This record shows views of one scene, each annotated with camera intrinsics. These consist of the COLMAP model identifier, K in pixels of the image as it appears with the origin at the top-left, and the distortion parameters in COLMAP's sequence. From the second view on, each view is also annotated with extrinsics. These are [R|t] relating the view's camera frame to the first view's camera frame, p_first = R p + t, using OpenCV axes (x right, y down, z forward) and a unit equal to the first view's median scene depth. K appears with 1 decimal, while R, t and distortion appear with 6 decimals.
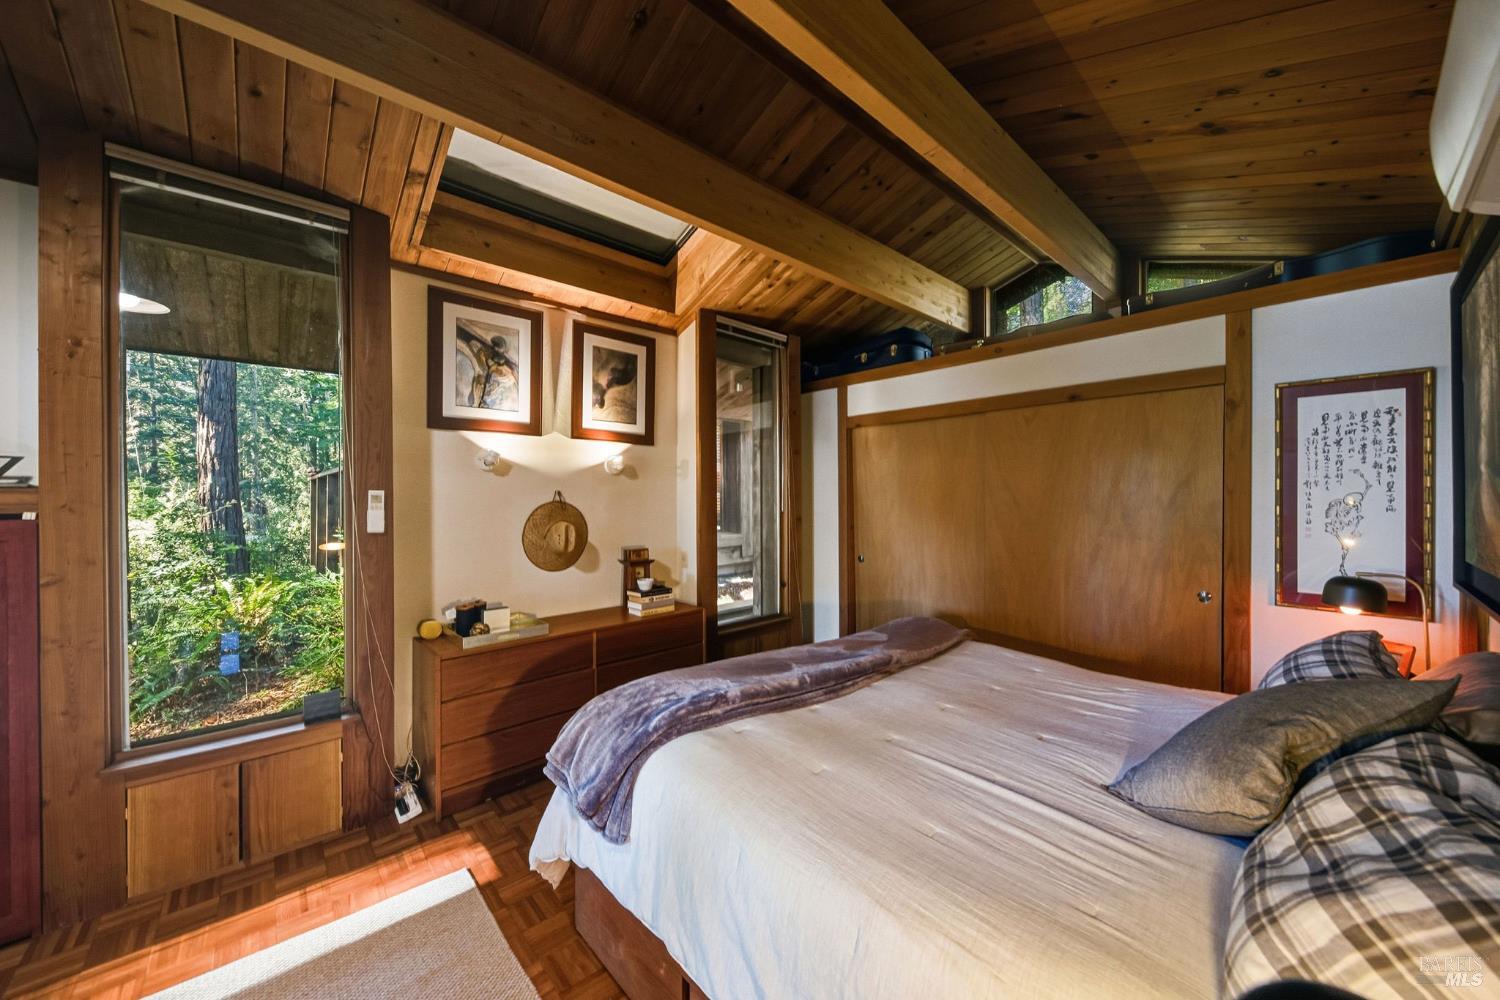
lens RADIAL K [[534.2, 0, 758.3], [0, 534.2, 494.1], [0, 0, 1]] dist [0.002825, -0.002669]
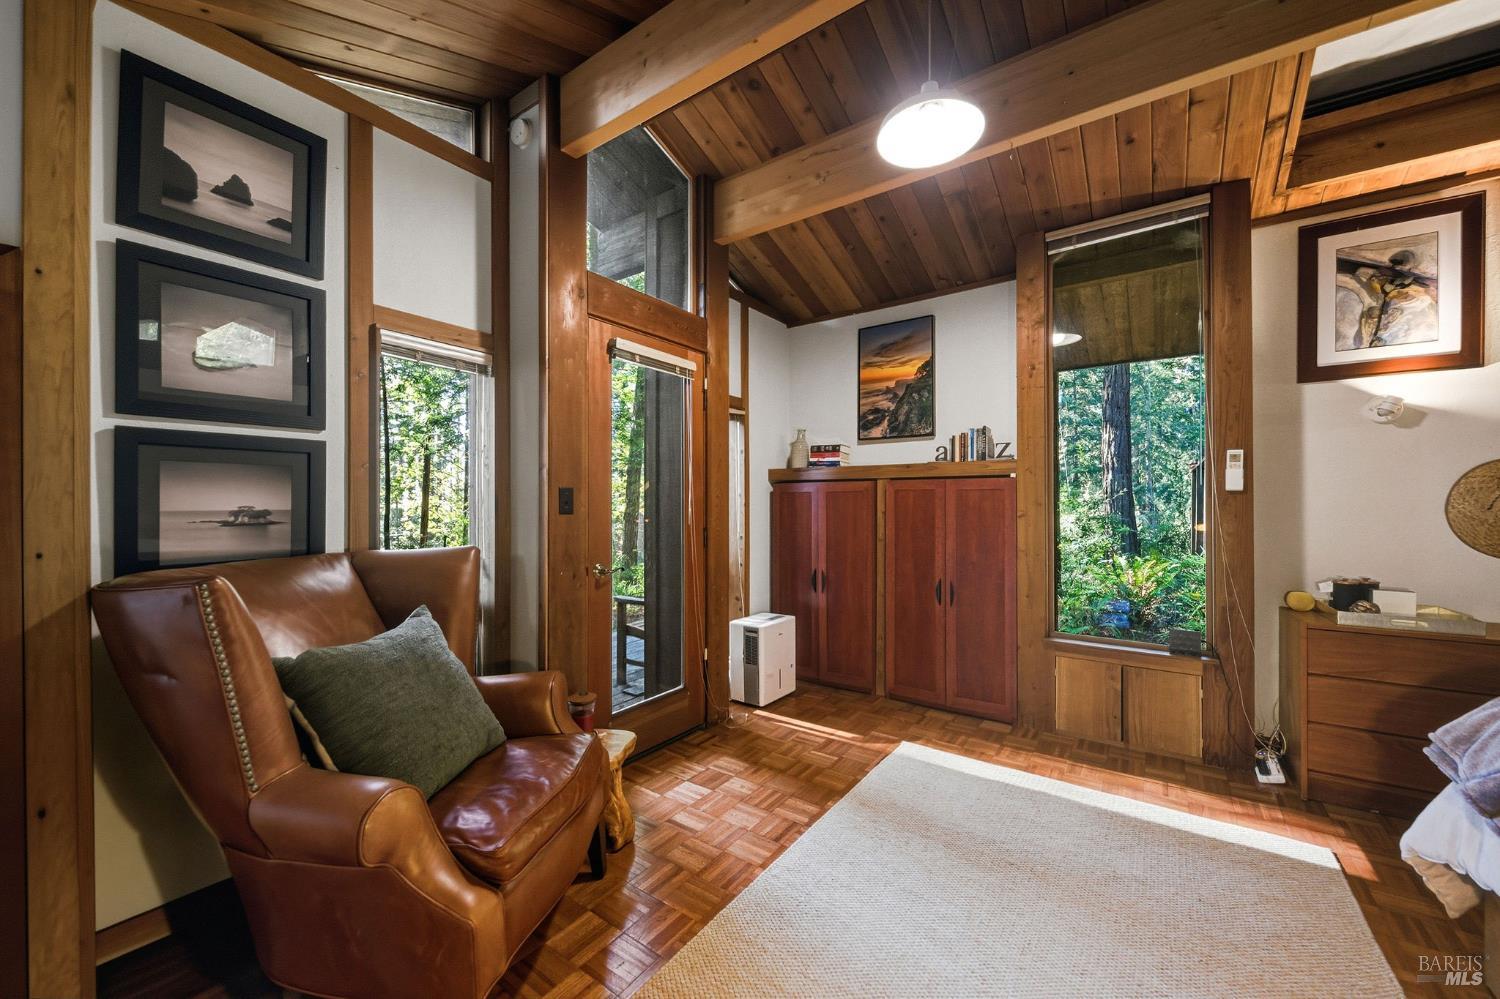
lens RADIAL K [[576.4, 0, 743.3], [0, 576.4, 500.4], [0, 0, 1]] dist [0.002205, -0.002656]
pose [[0.198362, -0.004628, -0.980118, 0.175340], [-0.001854, 0.999985, -0.005097, 0.091785], [0.980127, 0.002828, 0.198350, -0.141167]]
